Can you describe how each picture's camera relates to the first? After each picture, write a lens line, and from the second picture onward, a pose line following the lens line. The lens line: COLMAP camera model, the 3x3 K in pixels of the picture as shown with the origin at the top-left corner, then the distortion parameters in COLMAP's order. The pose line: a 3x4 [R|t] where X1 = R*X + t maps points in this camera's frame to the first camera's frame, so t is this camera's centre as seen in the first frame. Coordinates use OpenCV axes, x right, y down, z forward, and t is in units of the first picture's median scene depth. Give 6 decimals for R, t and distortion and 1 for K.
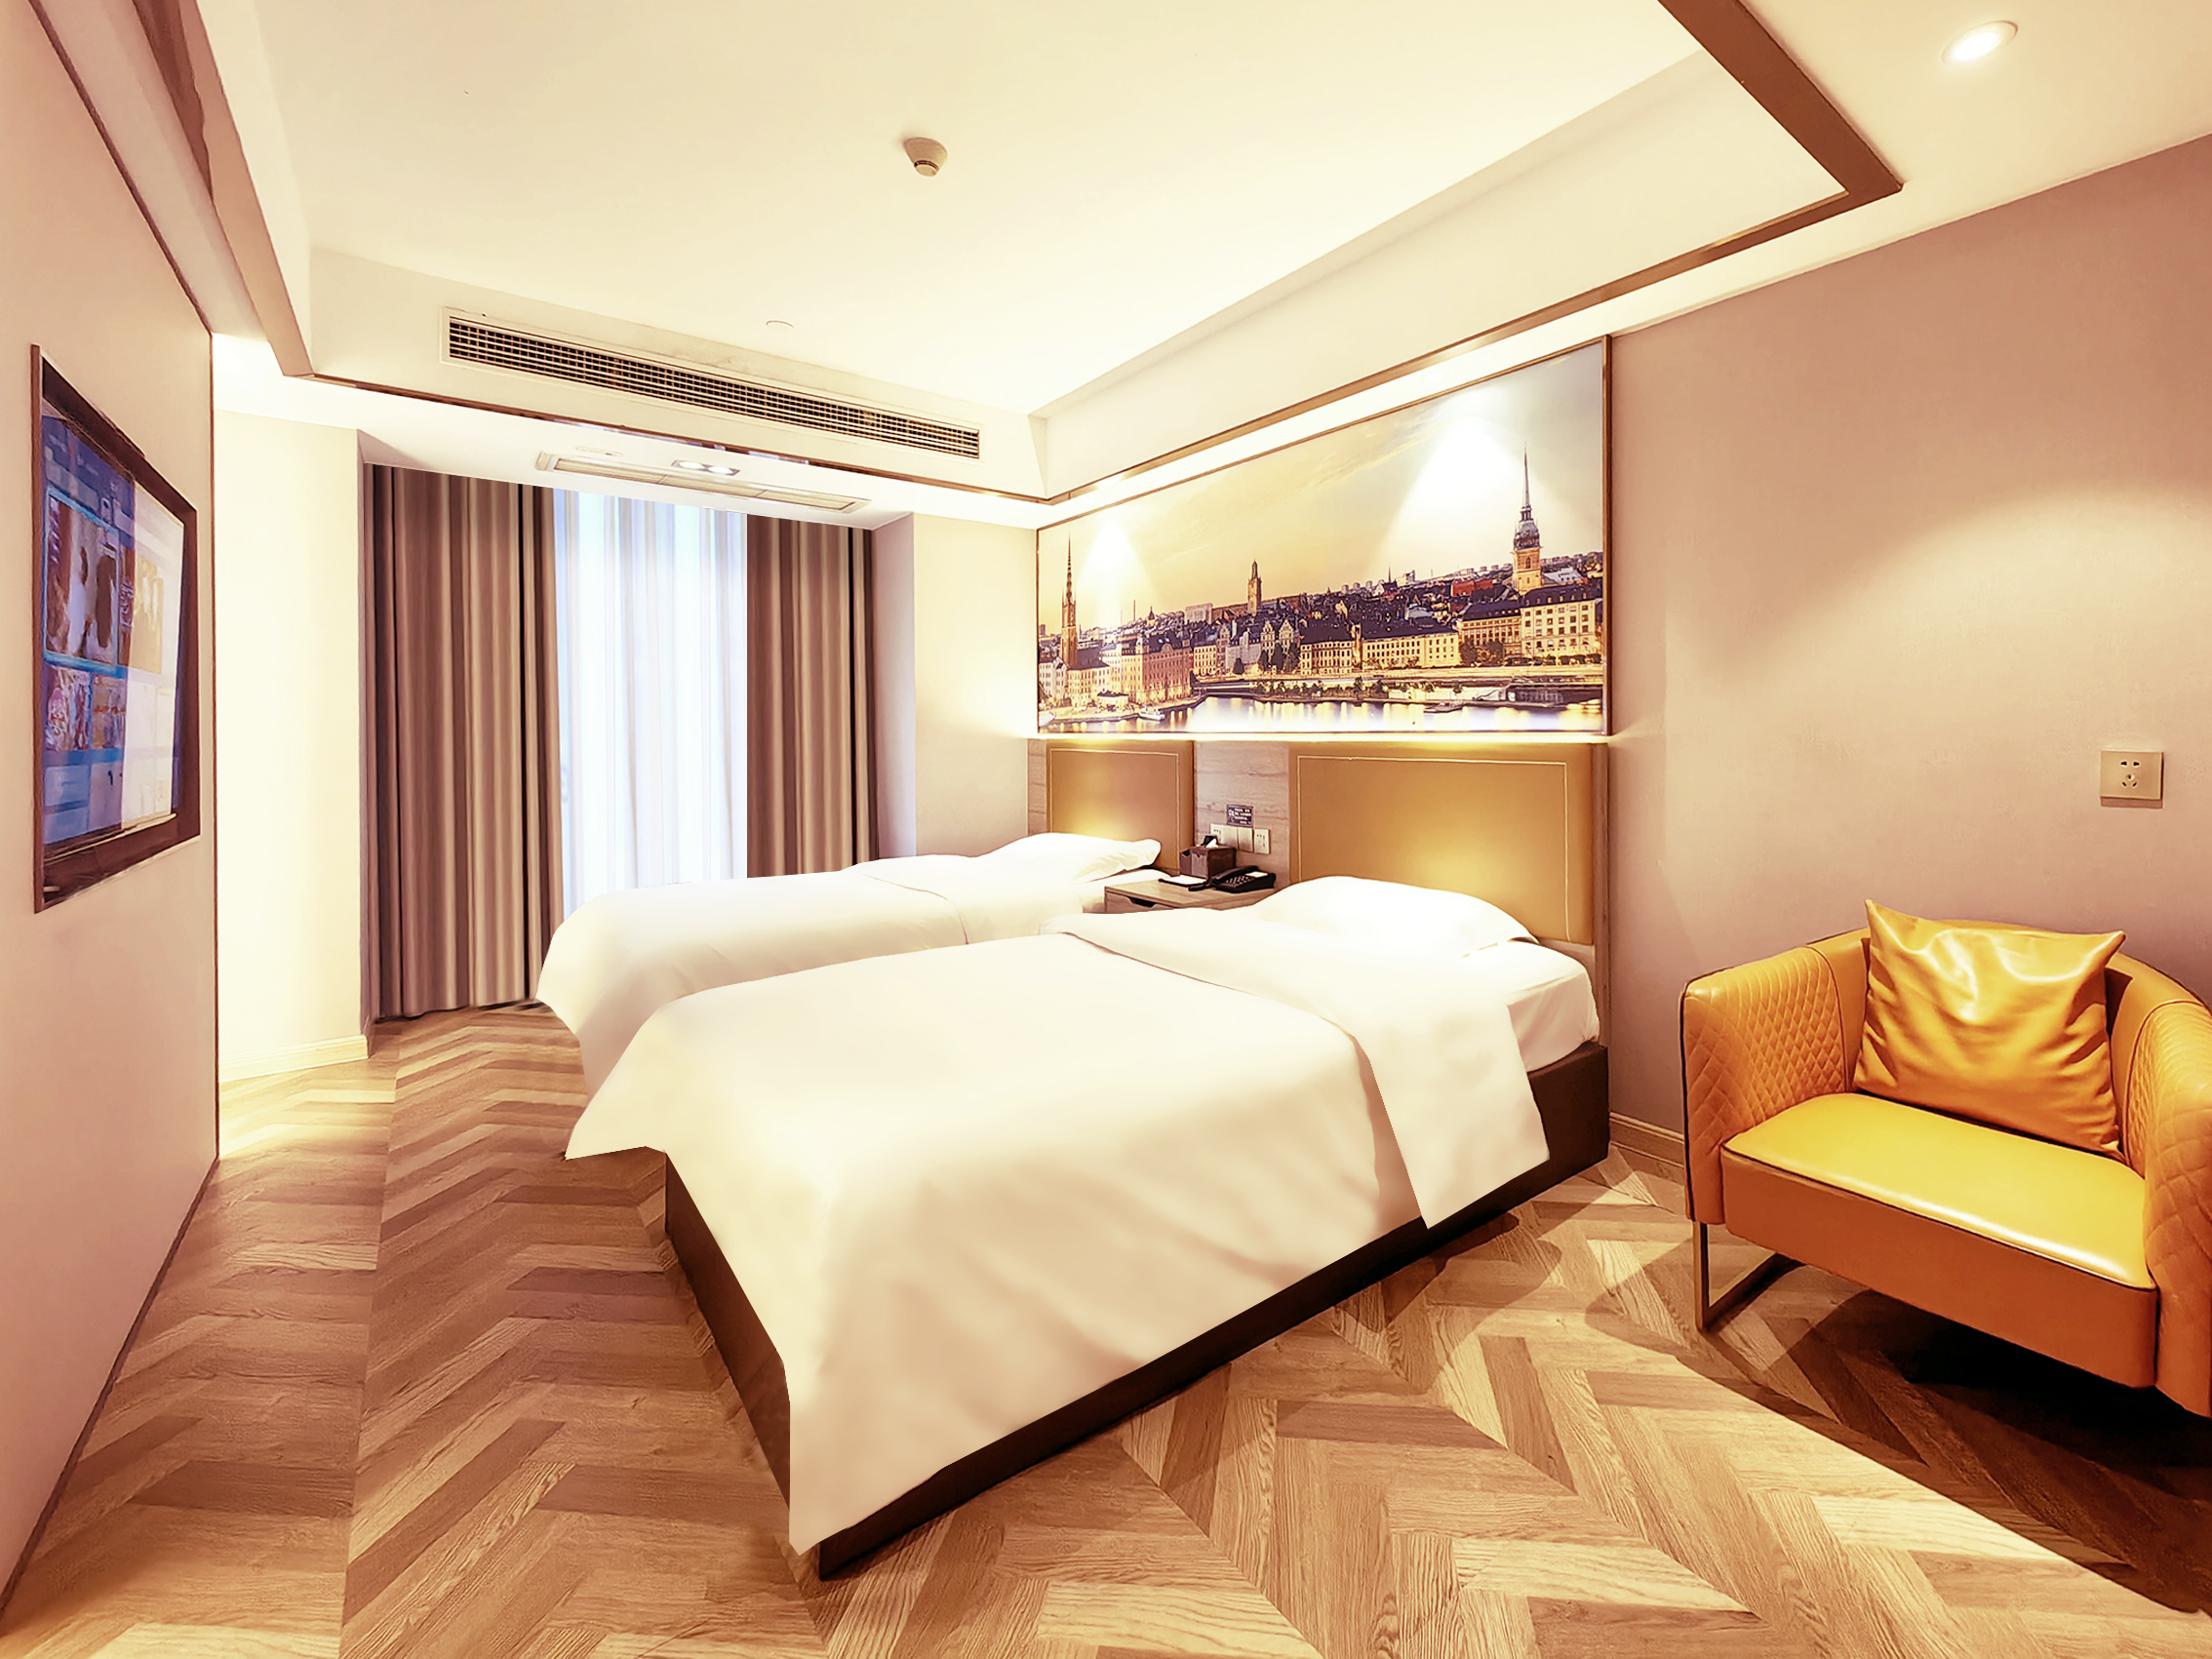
lens RADIAL K [[980.5, 0, 1120.5], [0, 980.5, 720.2], [0, 0, 1]] dist [-0.010663, -0.001795]
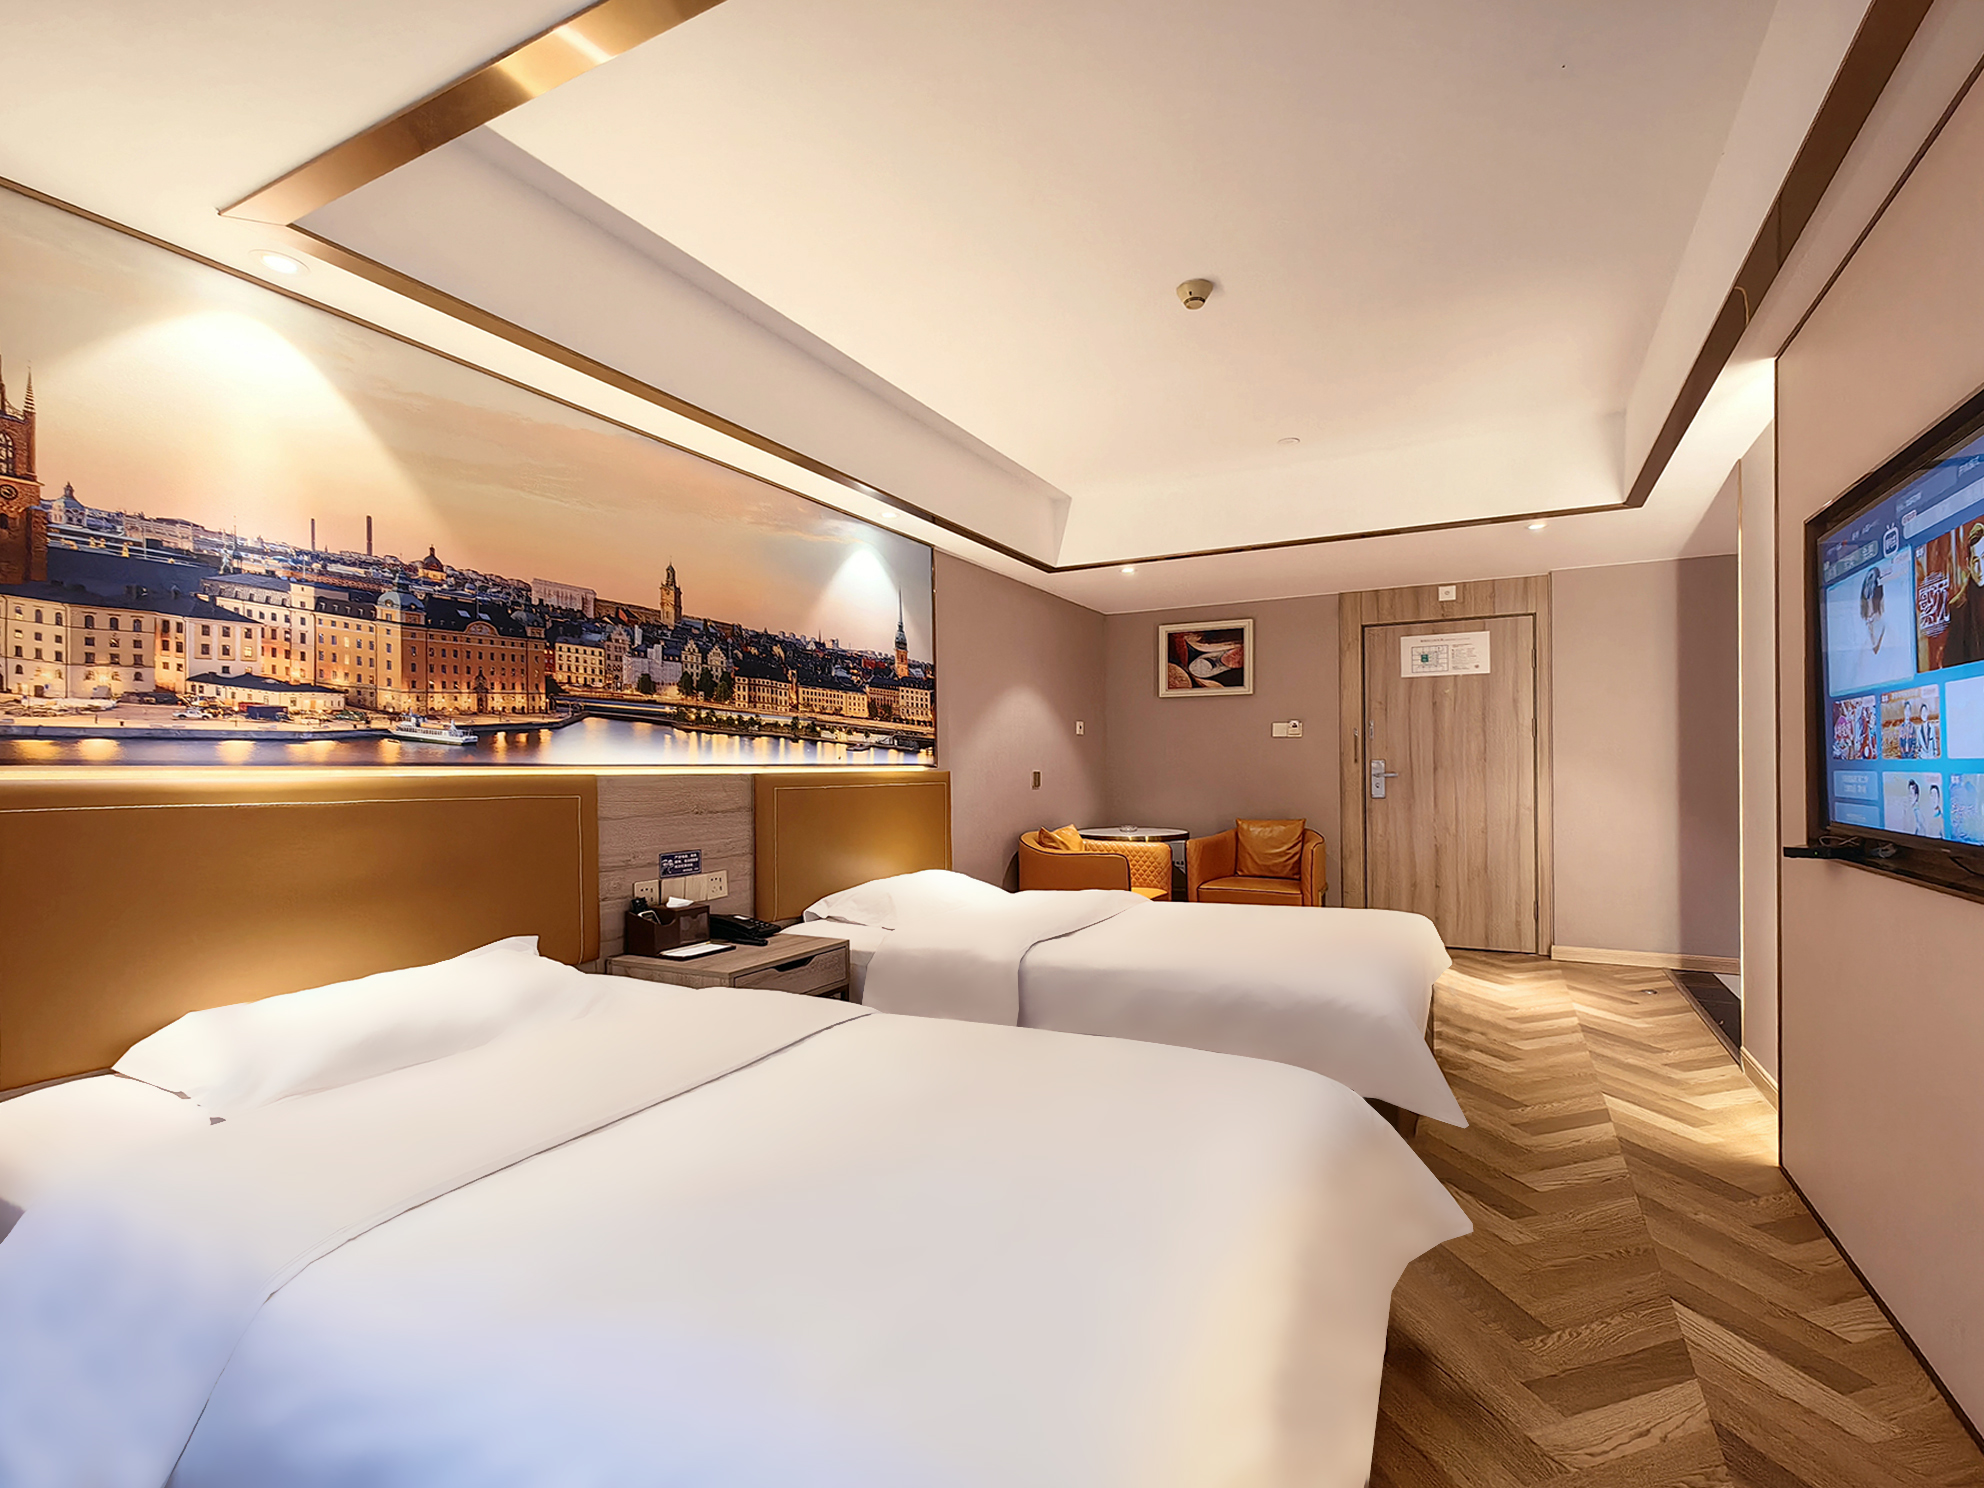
lens RADIAL K [[833.7, 0, 1051.3], [0, 833.7, 758.5], [0, 0, 1]] dist [0.000943, -0.000200]
pose [[-0.458994, 0.019930, 0.888216, -0.703392], [0.000472, 0.999754, -0.022189, 0.024344], [-0.888439, -0.009766, -0.458890, 1.107587]]
